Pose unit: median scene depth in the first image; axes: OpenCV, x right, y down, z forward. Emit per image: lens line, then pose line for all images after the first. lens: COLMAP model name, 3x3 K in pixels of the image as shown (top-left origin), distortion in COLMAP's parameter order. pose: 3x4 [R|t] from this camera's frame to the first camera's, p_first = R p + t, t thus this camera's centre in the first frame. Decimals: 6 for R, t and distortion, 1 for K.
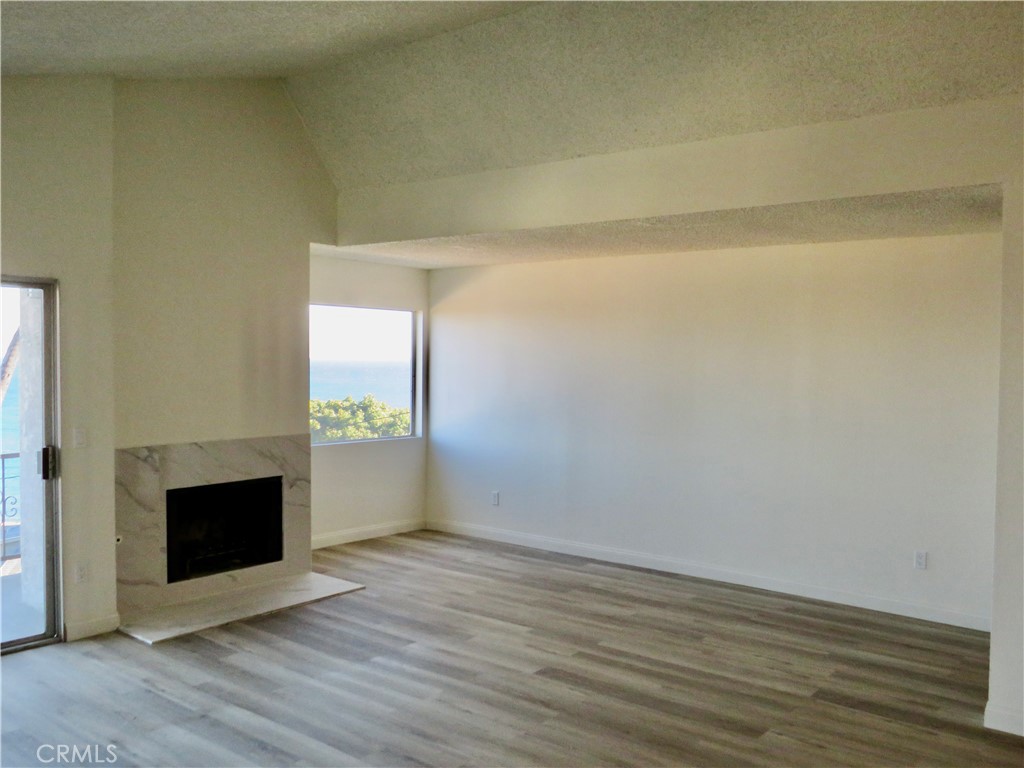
lens RADIAL K [[891.1, 0, 512.0], [0, 891.1, 384.0], [0, 0, 1]] dist [-0.038126, -0.001468]
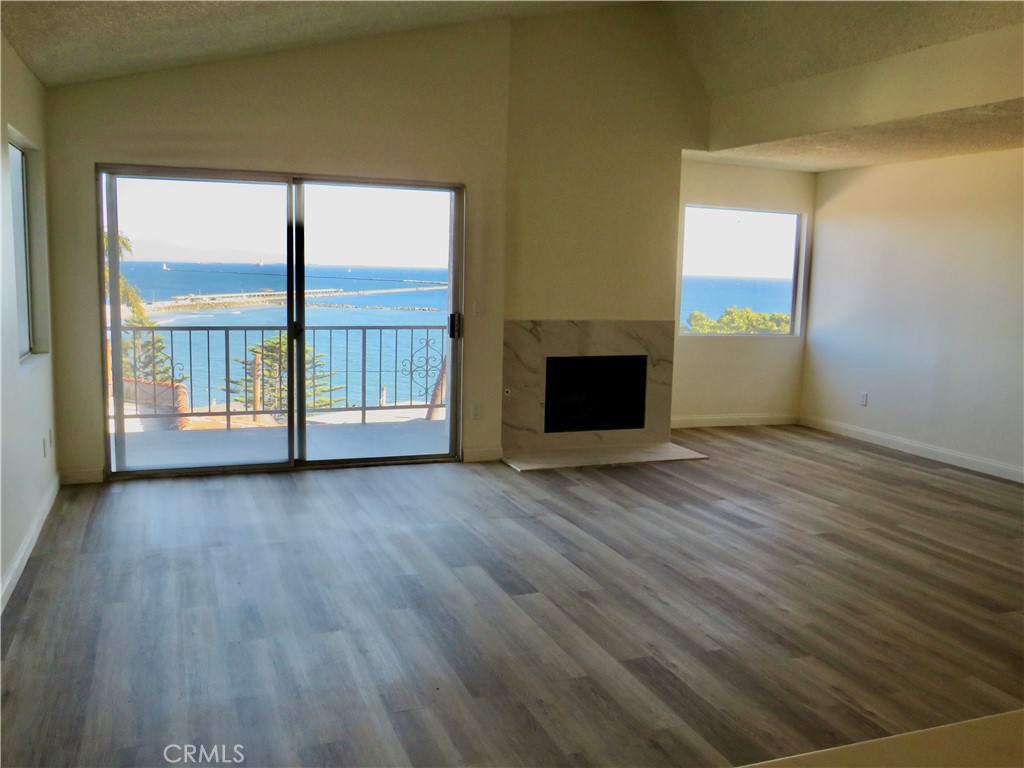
lens RADIAL K [[891.1, 0, 512.0], [0, 891.1, 384.0], [0, 0, 1]] dist [-0.038126, -0.001468]
pose [[0.867563, 0.078554, -0.491084, 0.180939], [-0.033645, 0.994455, 0.099636, 0.034805], [0.496187, -0.069918, 0.865396, -0.101764]]
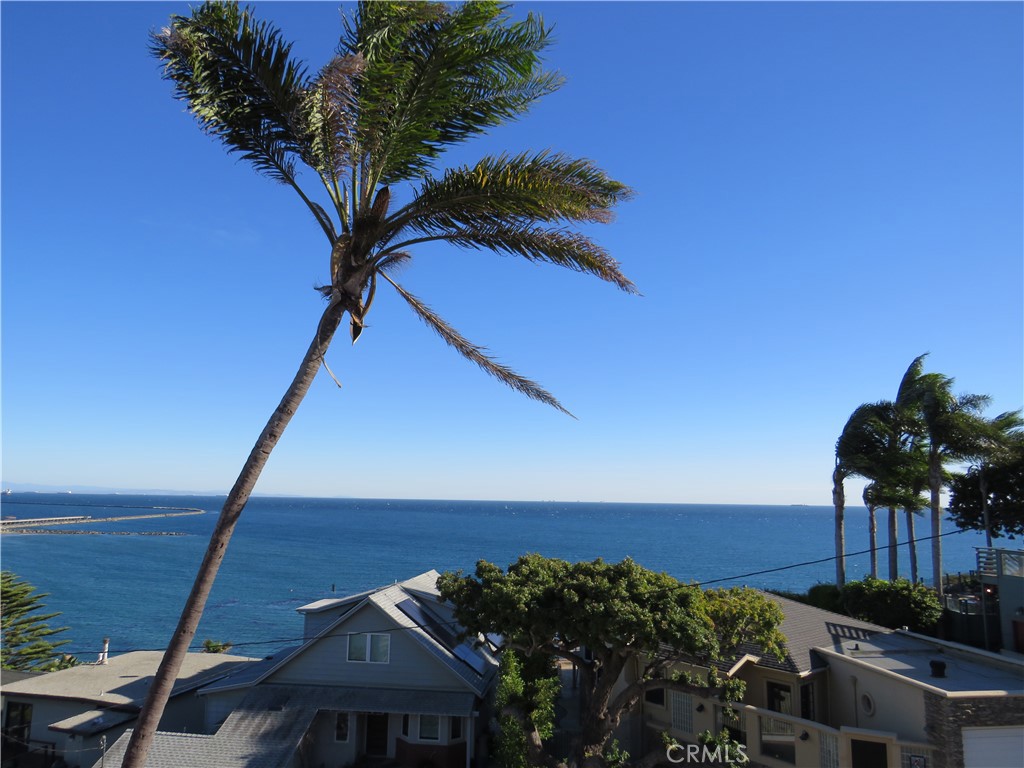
lens RADIAL K [[719.8, 0, 503.4], [0, 719.8, 386.1], [0, 0, 1]] dist [-0.061331, 0.026434]
pose [[0.981840, -0.025903, -0.187935, -0.692032], [-0.009033, 0.983128, -0.182698, -0.117553], [0.189497, 0.181078, 0.965040, 1.307794]]
